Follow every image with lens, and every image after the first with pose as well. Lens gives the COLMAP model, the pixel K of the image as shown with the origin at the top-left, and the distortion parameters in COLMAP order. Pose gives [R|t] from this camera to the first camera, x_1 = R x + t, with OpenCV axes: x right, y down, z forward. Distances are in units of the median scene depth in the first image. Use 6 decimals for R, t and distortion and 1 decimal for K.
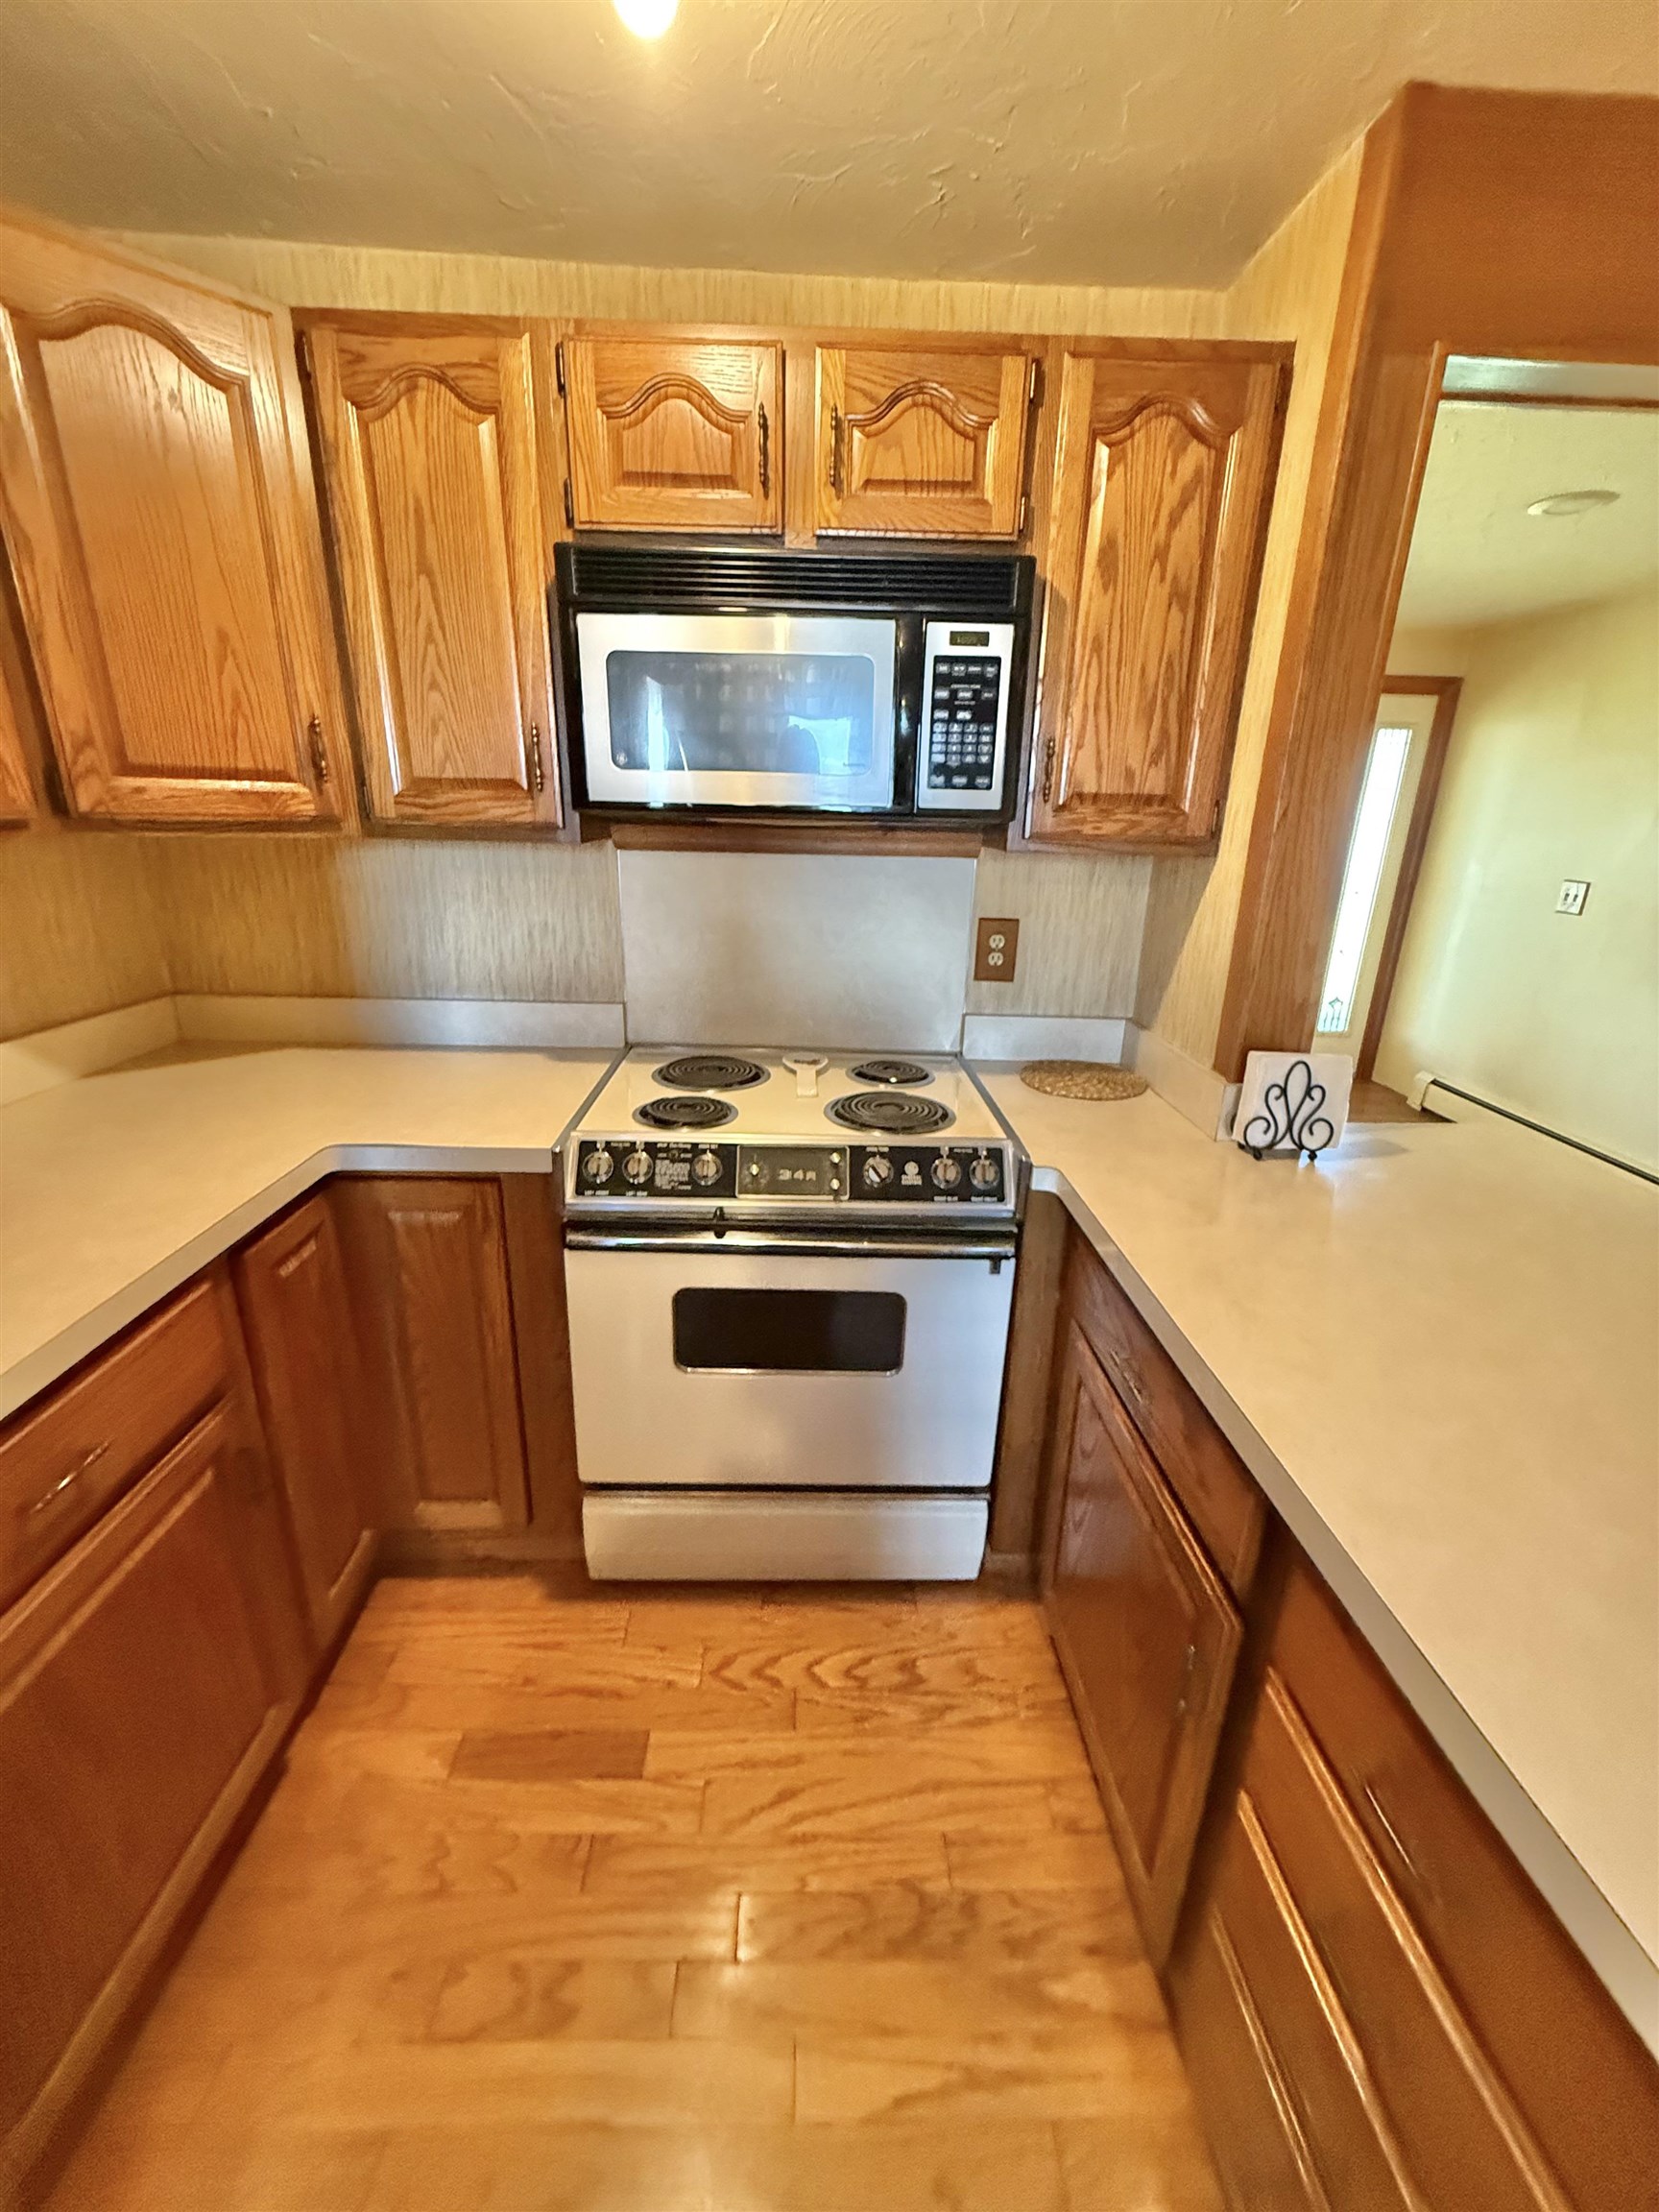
lens RADIAL K [[889.8, 0, 829.4], [0, 889.8, 1110.1], [0, 0, 1]] dist [0.001560, 0.000092]
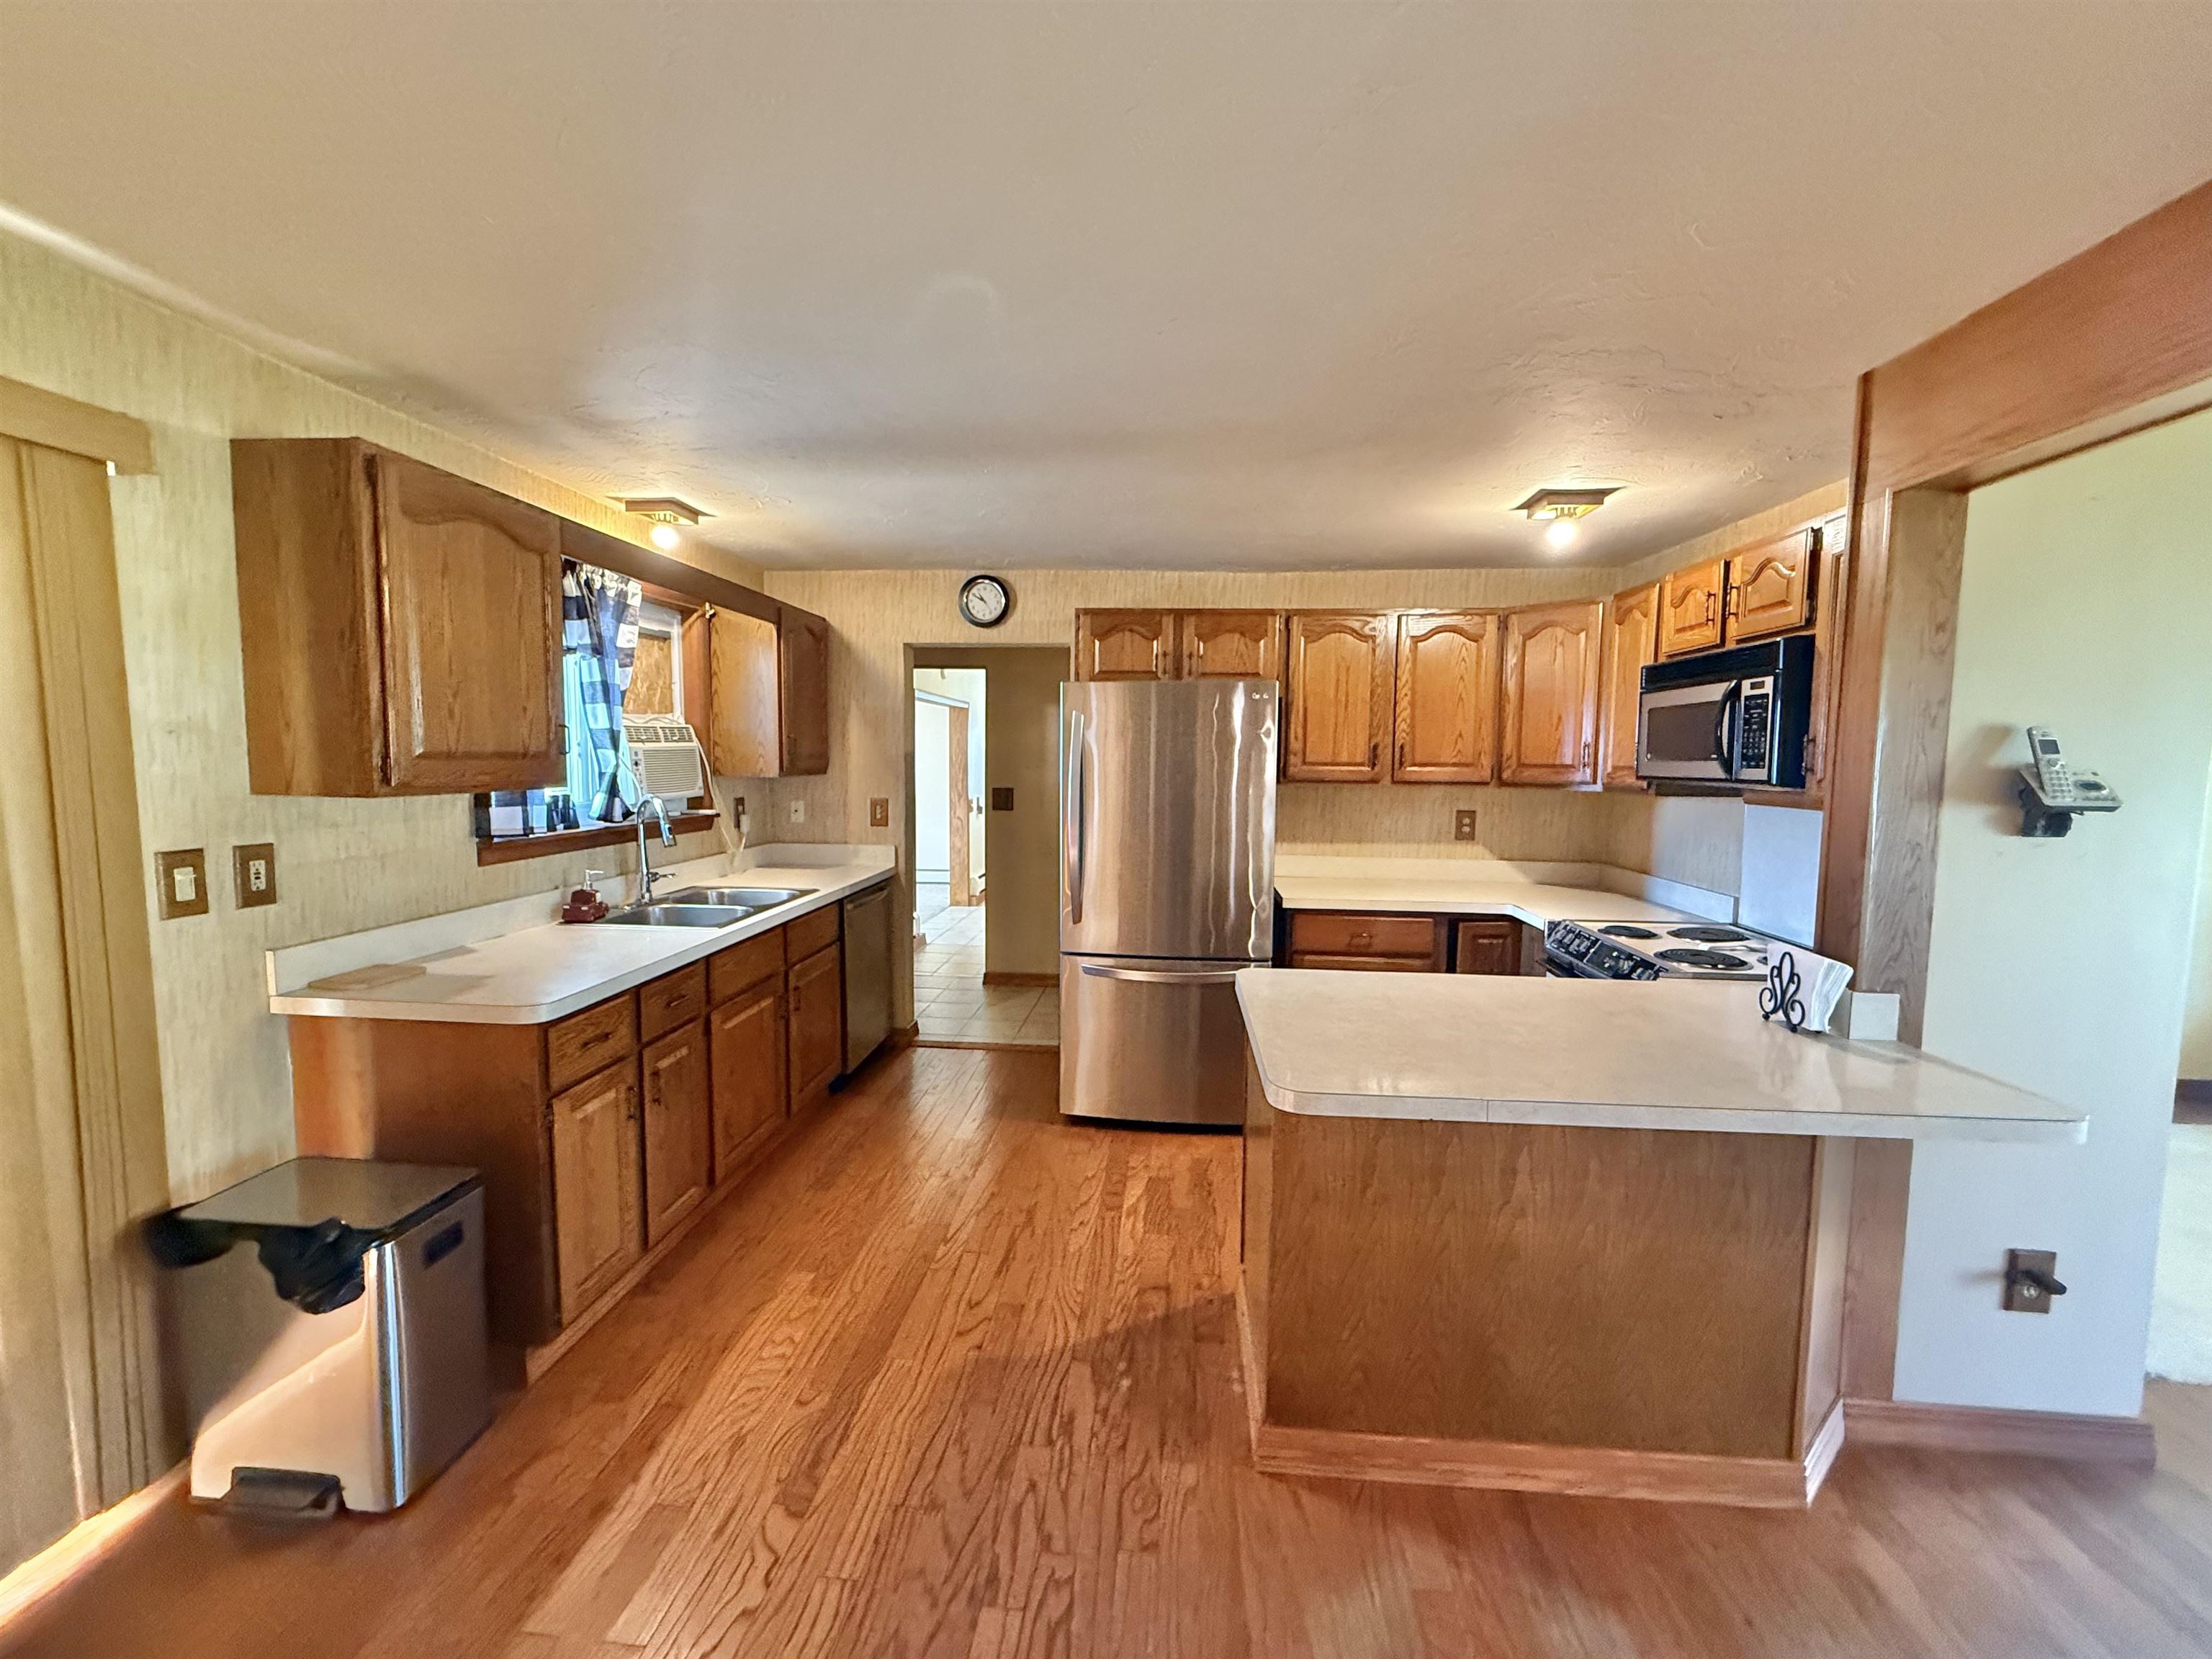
lens RADIAL K [[889.8, 0, 1105.0], [0, 889.8, 830.8], [0, 0, 1]] dist [0.001560, 0.000092]
pose [[-0.113448, 0.057937, -0.991853, 1.991724], [-0.325312, 0.941103, 0.092181, -0.015004], [0.938777, 0.333120, -0.087919, 0.062315]]
